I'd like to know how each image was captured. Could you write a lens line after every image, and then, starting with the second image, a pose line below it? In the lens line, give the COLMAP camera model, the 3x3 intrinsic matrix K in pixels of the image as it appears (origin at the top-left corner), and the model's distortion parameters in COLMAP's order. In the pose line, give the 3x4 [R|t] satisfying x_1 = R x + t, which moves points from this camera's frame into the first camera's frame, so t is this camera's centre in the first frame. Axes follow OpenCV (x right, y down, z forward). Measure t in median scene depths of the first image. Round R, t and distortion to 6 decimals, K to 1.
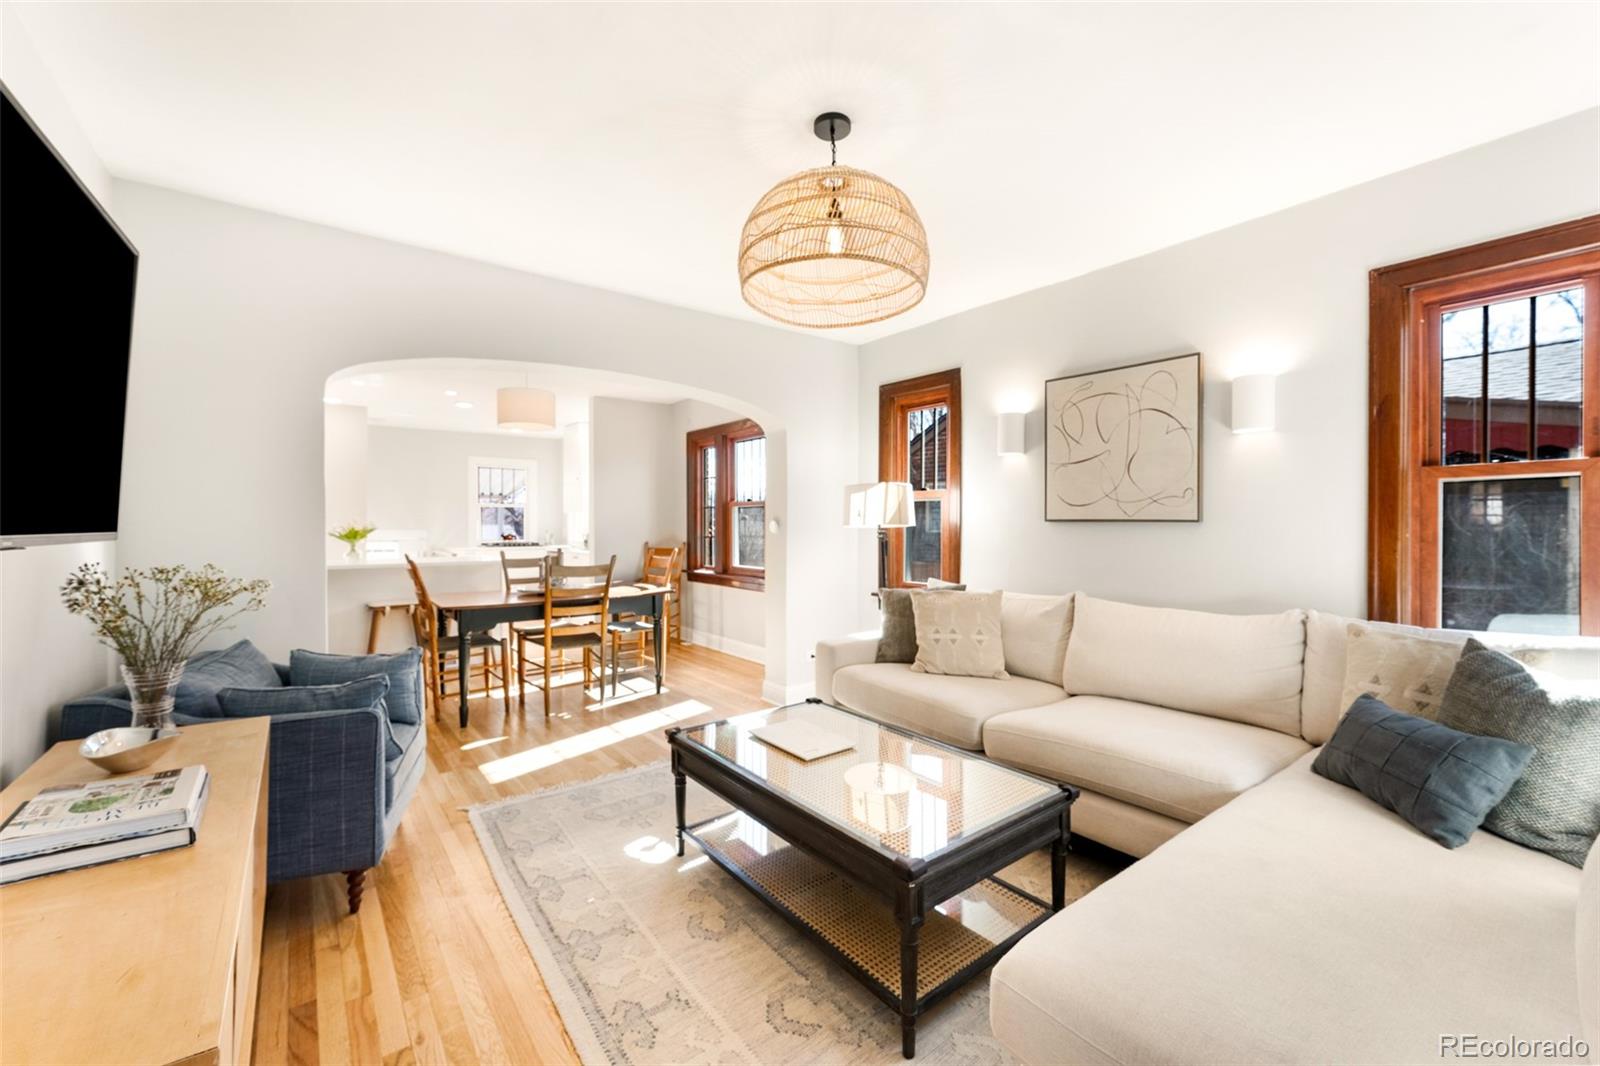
lens RADIAL K [[656.7, 0, 797.0], [0, 656.7, 529.1], [0, 0, 1]] dist [0.003521, 0.000192]
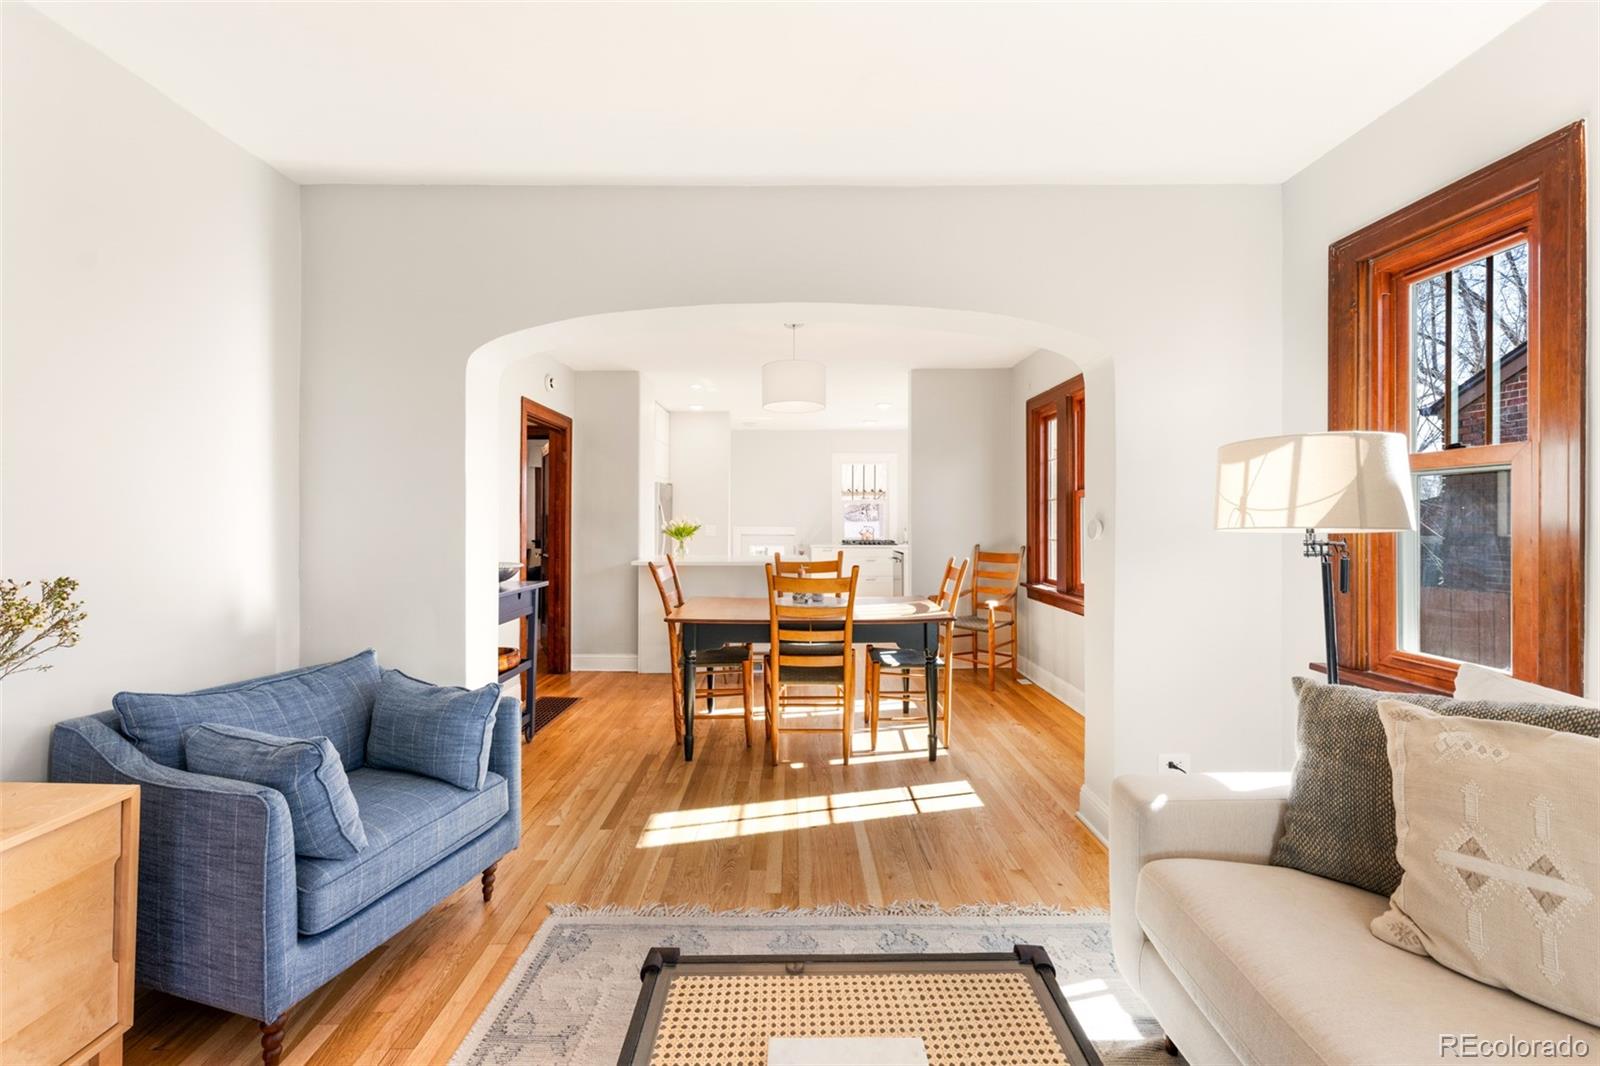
lens RADIAL K [[639.1, 0, 795.8], [0, 639.1, 519.0], [0, 0, 1]] dist [-0.001648, 0.000405]
pose [[0.797745, 0.000737, -0.602994, 0.075736], [-0.006732, 0.999948, -0.007683, -0.004918], [0.602957, 0.010188, 0.797709, 0.300642]]
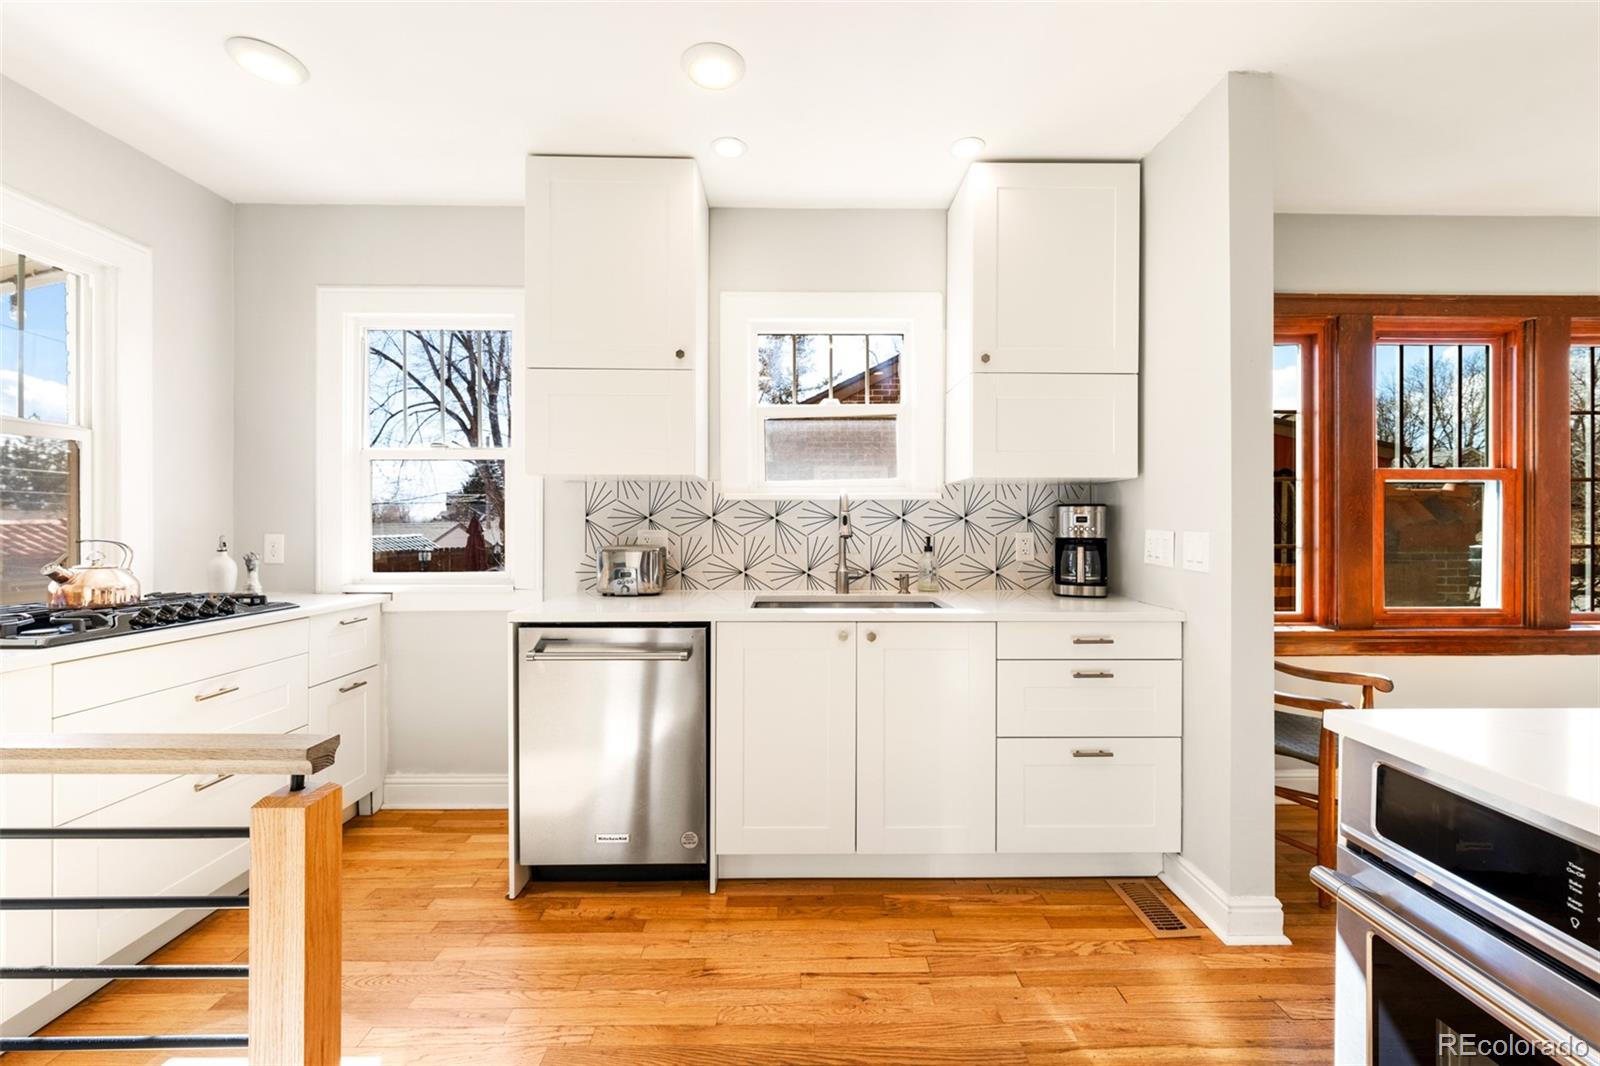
lens RADIAL K [[639.1, 0, 793.8], [0, 639.1, 524.6], [0, 0, 1]] dist [-0.001648, 0.000405]
pose [[0.598129, -0.002261, 0.801396, -0.761173], [0.005770, 0.999982, -0.001486, -0.005472], [-0.801379, 0.005513, 0.598132, 1.154127]]
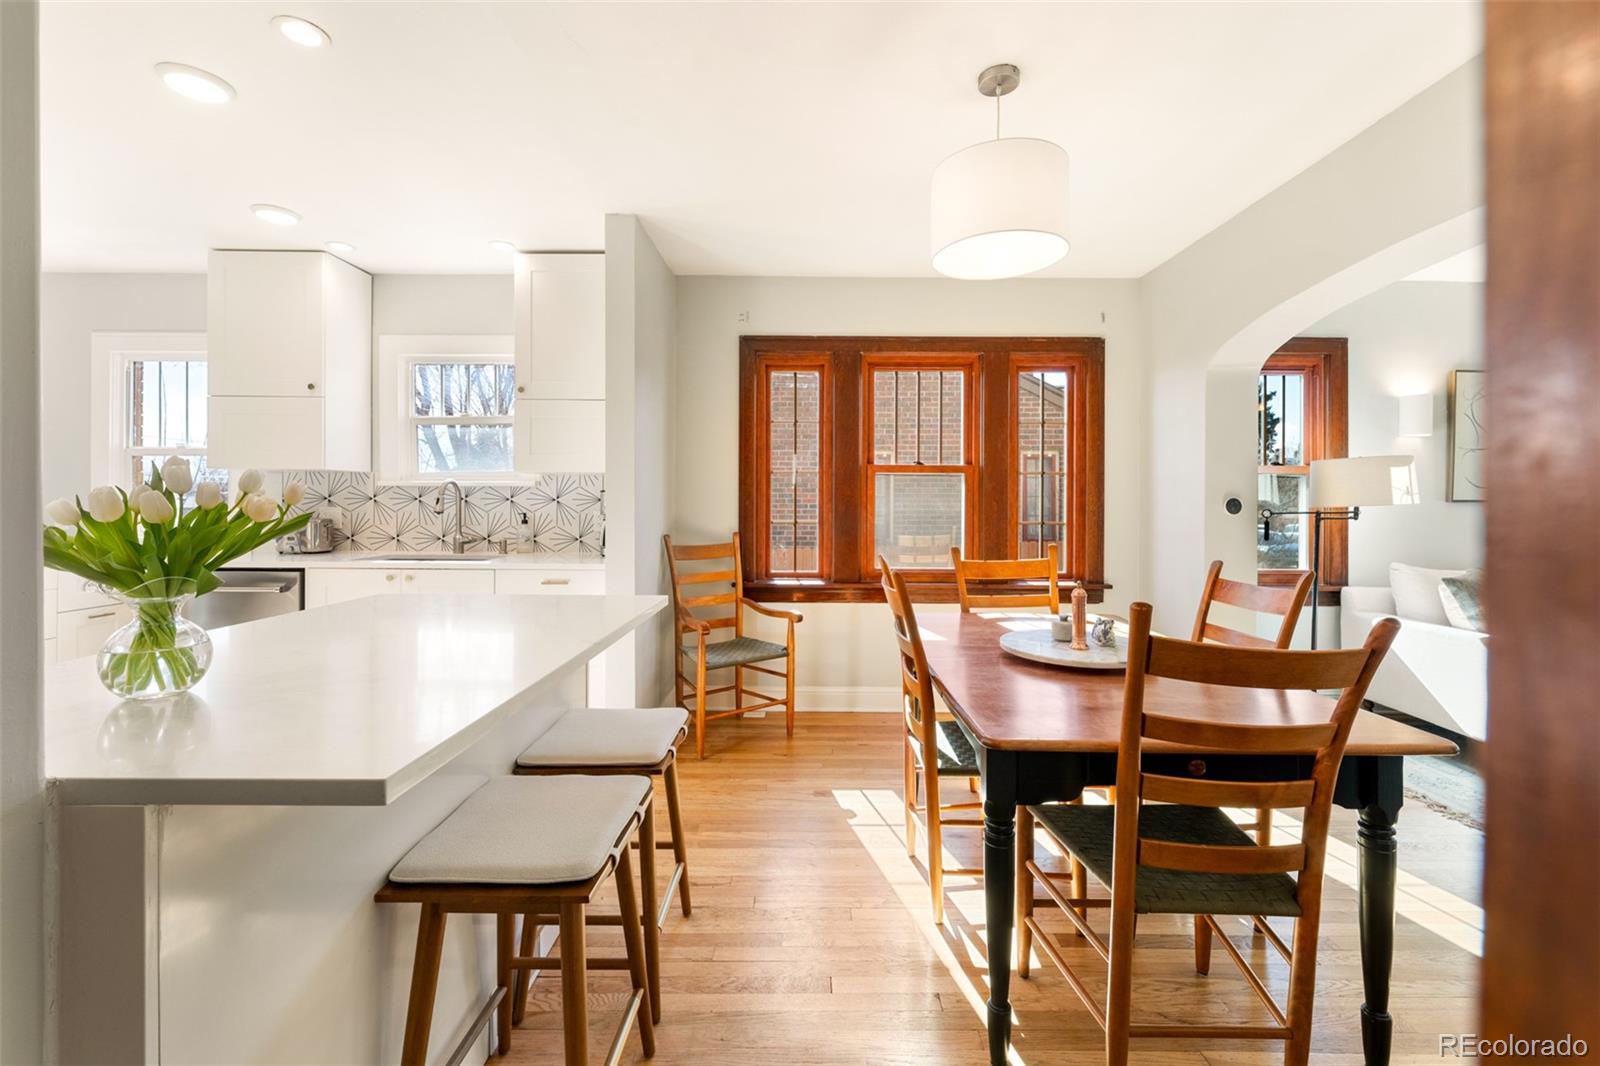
lens RADIAL K [[656.7, 0, 798.0], [0, 656.7, 507.4], [0, 0, 1]] dist [0.003521, 0.000192]
pose [[0.611165, -0.000034, 0.791504, -0.686160], [0.001455, 0.999998, -0.001080, -0.001482], [-0.791502, 0.001812, 0.611164, 0.735293]]
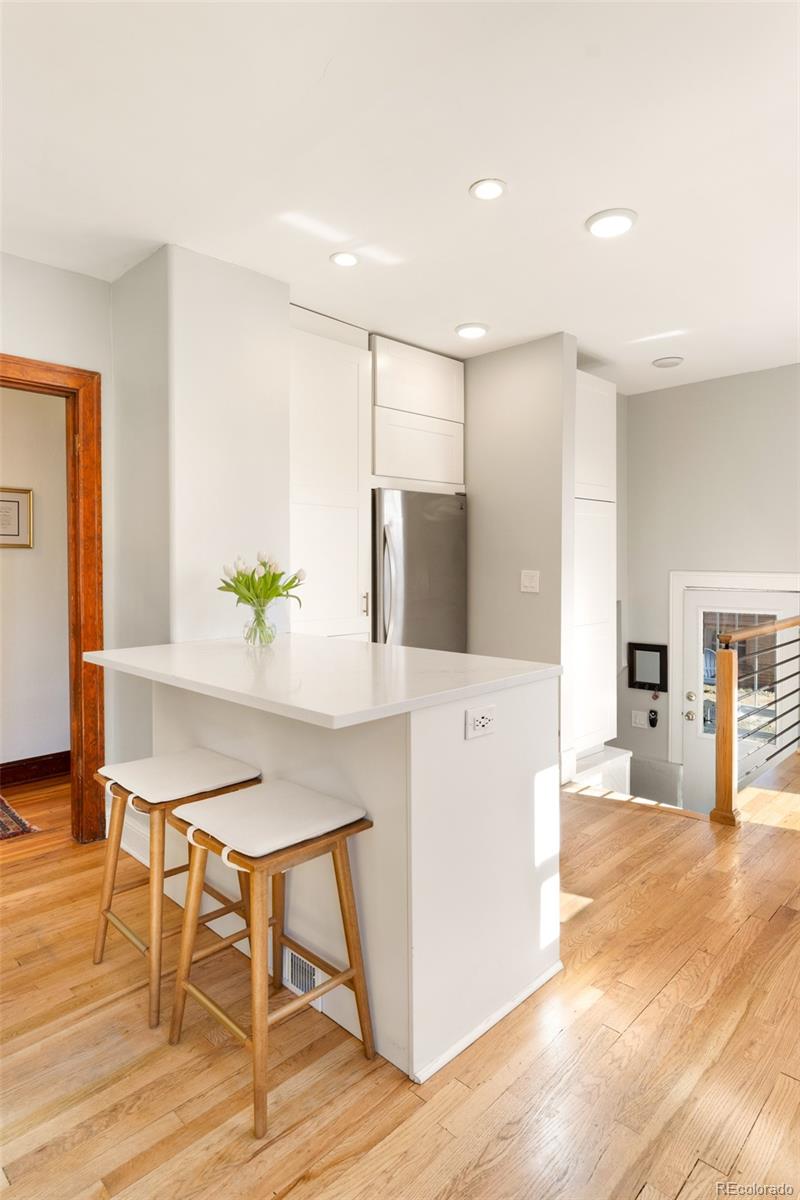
lens RADIAL K [[659.6, 0, 407.0], [0, 659.6, 575.5], [0, 0, 1]] dist [-0.004344, -0.002626]
pose [[0.148560, 0.022212, -0.988654, -0.202036], [-0.004447, 0.999753, 0.021794, -0.009982], [0.988893, 0.001159, 0.148622, 1.007820]]
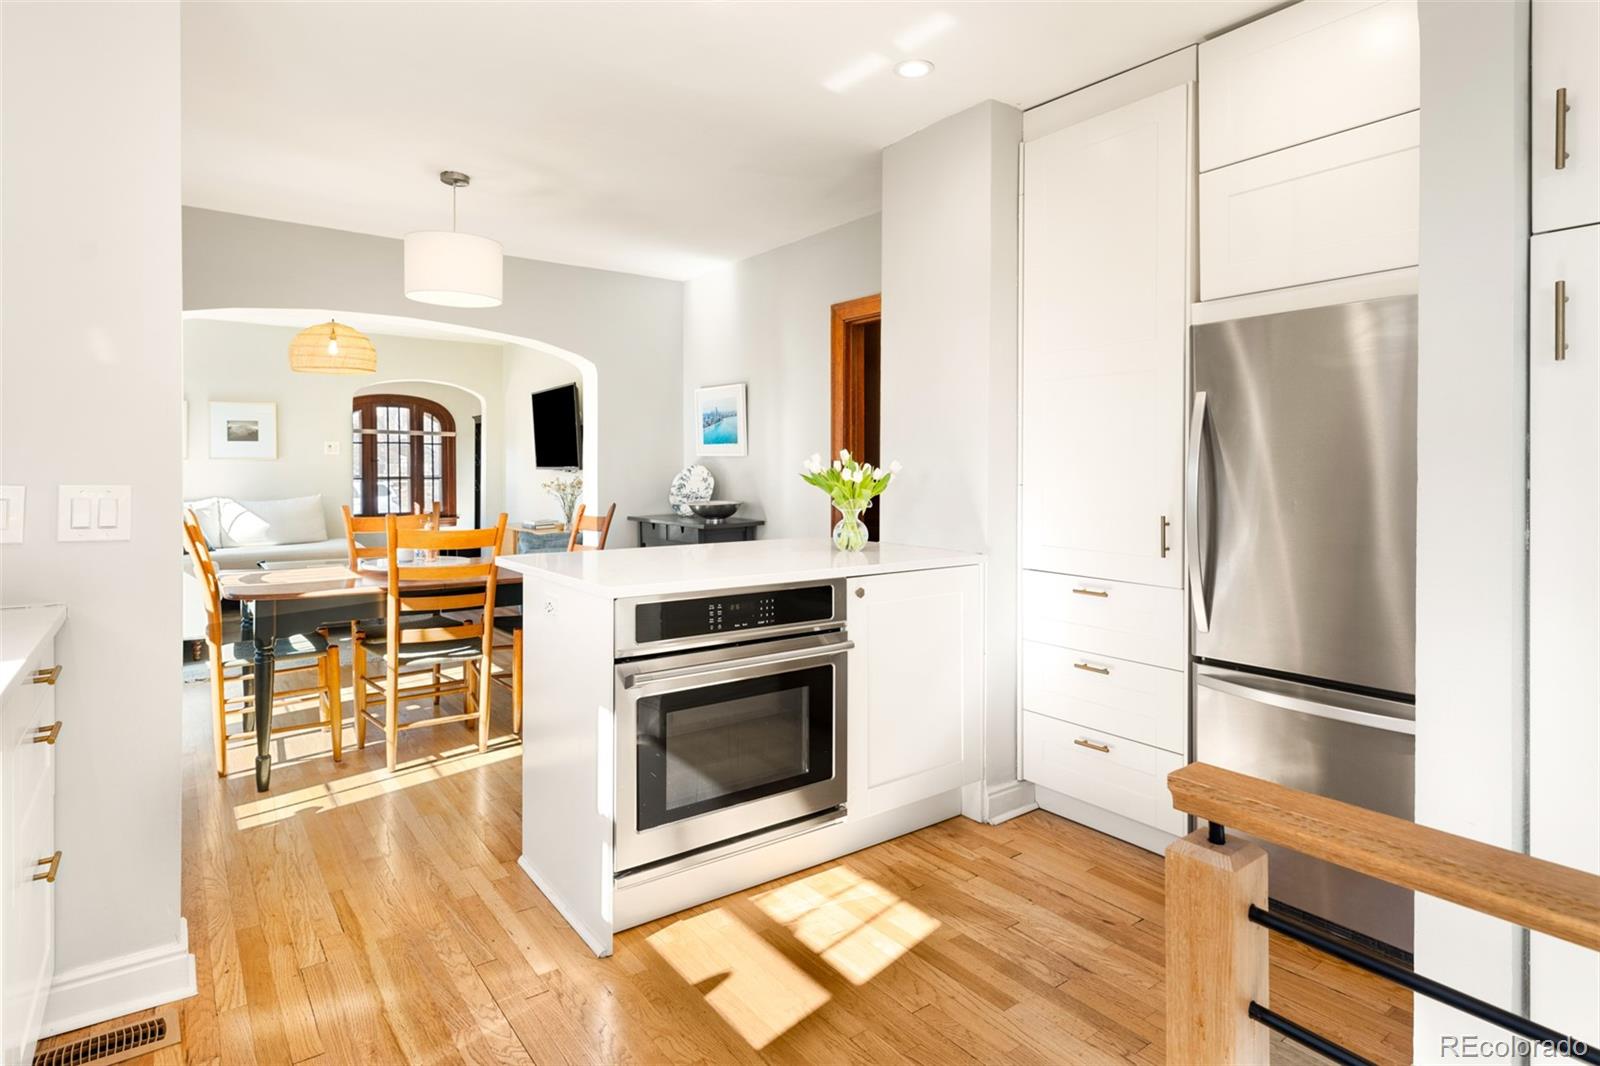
lens RADIAL K [[879.4, 0, 830.8], [0, 879.4, 462.4], [0, 0, 1]] dist [-0.004344, -0.002626]
pose [[-0.999993, 0.002109, -0.002948, -0.633460], [0.002081, 0.999953, 0.009433, -0.012656], [0.002968, 0.009427, -0.999951, 1.525015]]
